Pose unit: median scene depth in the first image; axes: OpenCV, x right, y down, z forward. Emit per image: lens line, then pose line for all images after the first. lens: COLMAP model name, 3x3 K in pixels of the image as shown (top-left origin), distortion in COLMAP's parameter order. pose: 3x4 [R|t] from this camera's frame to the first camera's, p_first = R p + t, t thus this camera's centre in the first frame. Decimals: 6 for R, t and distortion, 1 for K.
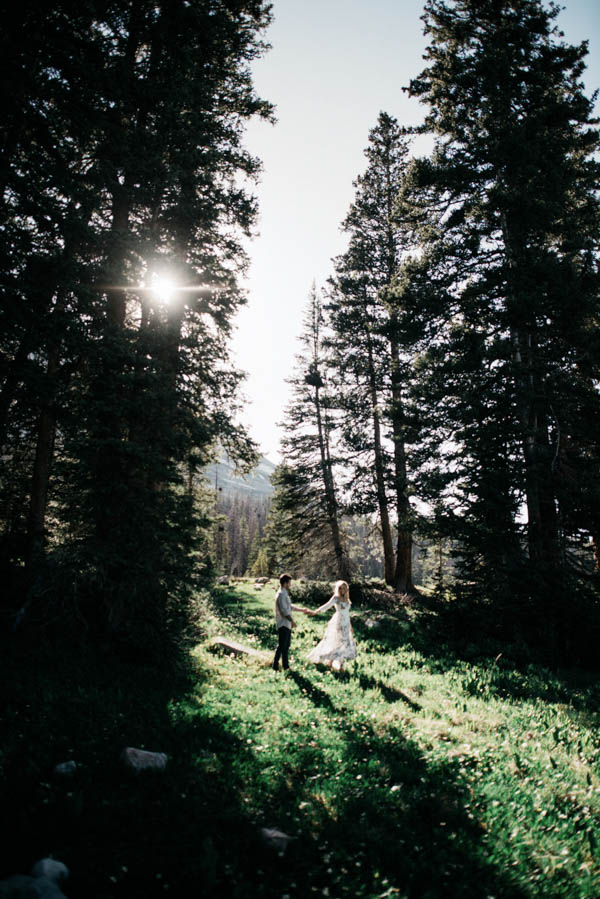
lens RADIAL K [[631.9, 0, 294.0], [0, 631.9, 449.0], [0, 0, 1]] dist [-0.008140, 0.000966]
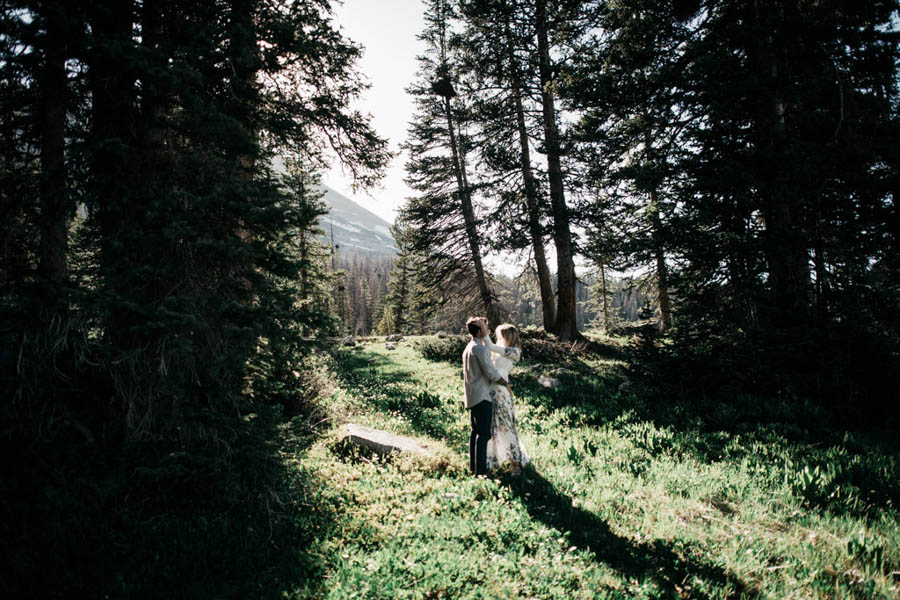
lens RADIAL K [[632.6, 0, 453.0], [0, 632.6, 294.7], [0, 0, 1]] dist [-0.008140, 0.000966]
pose [[0.996278, -0.061814, 0.060077, -0.021524], [0.052971, 0.988870, 0.139031, 0.041114], [-0.068002, -0.135331, 0.988464, 0.181333]]
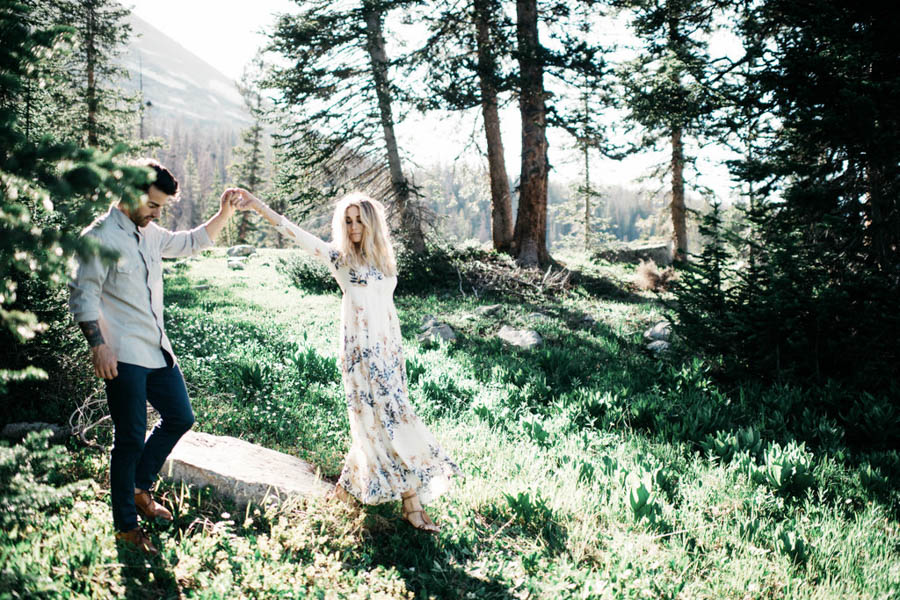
lens RADIAL K [[923.3, 0, 449.3], [0, 923.3, 298.0], [0, 0, 1]] dist [-0.061470, 0.000000]
pose [[0.980976, -0.031688, 0.191525, -0.033138], [-0.017650, 0.967943, 0.250548, 0.061155], [-0.193325, -0.249162, 0.948970, 0.275365]]
